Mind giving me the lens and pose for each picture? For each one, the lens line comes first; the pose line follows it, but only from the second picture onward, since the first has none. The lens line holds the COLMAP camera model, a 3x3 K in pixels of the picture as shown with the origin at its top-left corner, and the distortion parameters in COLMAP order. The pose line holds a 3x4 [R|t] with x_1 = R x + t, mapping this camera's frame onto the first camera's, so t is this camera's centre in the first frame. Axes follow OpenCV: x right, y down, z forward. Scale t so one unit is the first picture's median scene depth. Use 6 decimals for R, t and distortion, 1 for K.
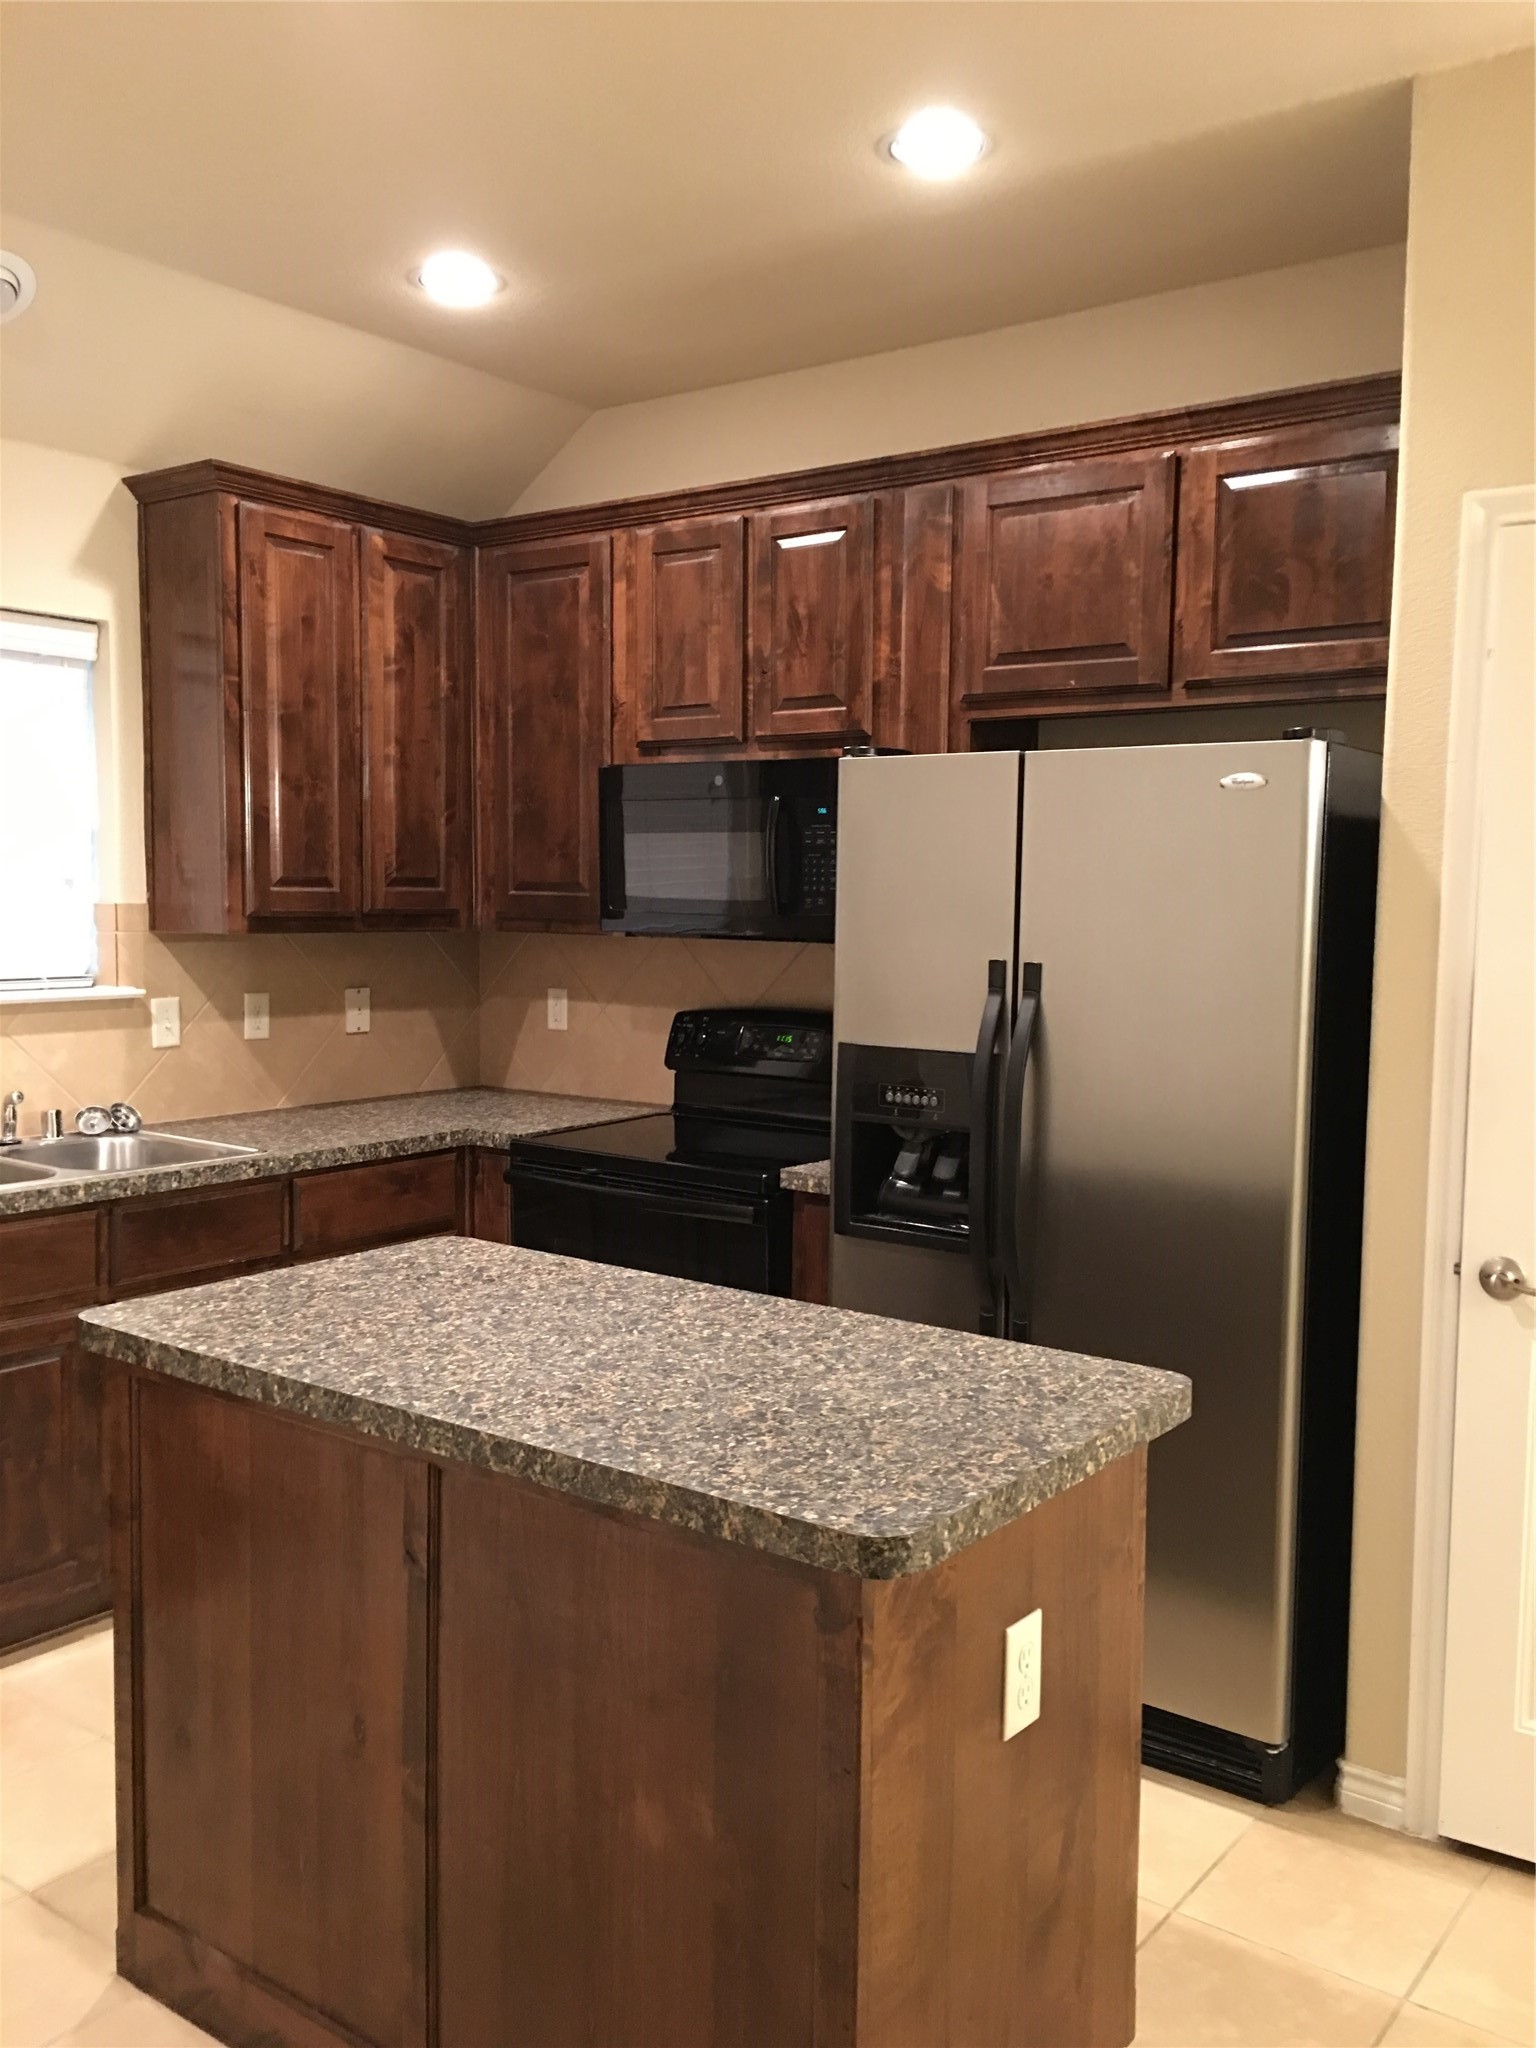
lens RADIAL K [[1740.5, 0, 769.0], [0, 1740.5, 1070.1], [0, 0, 1]] dist [0.070812, -0.005168]
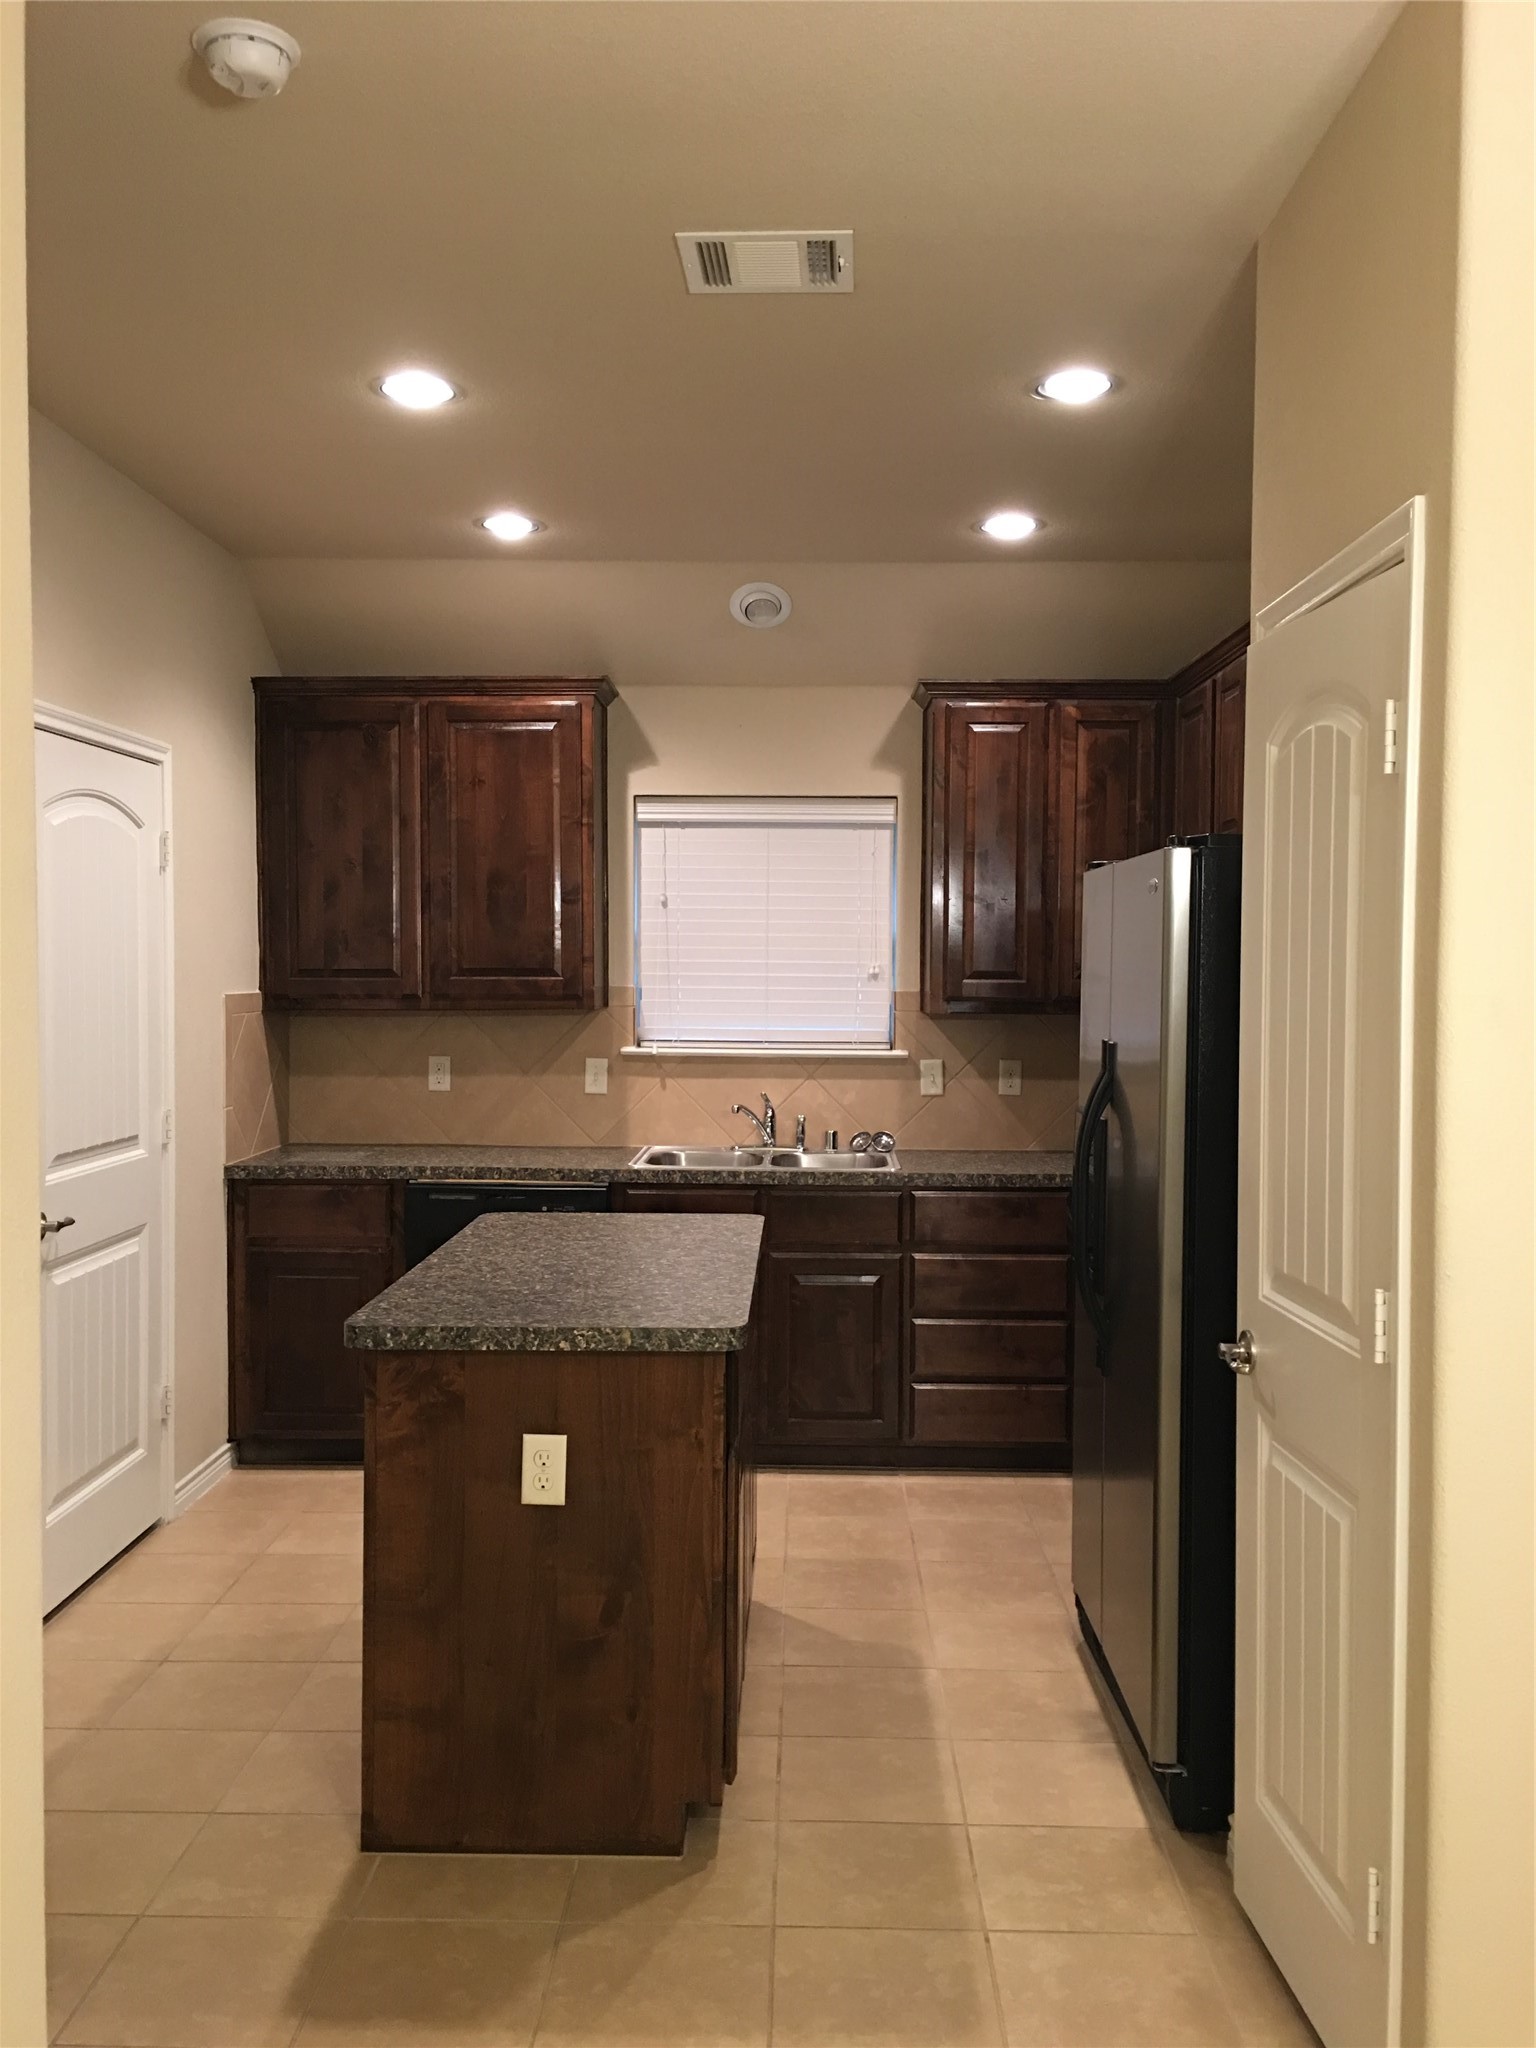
lens RADIAL K [[1740.5, 0, 769.0], [0, 1740.5, 1070.1], [0, 0, 1]] dist [0.070812, -0.005168]
pose [[0.584291, 0.042928, -0.810408, 0.705387], [-0.086956, 0.996163, -0.009926, -0.008486], [0.806872, 0.076270, 0.585782, 0.097946]]
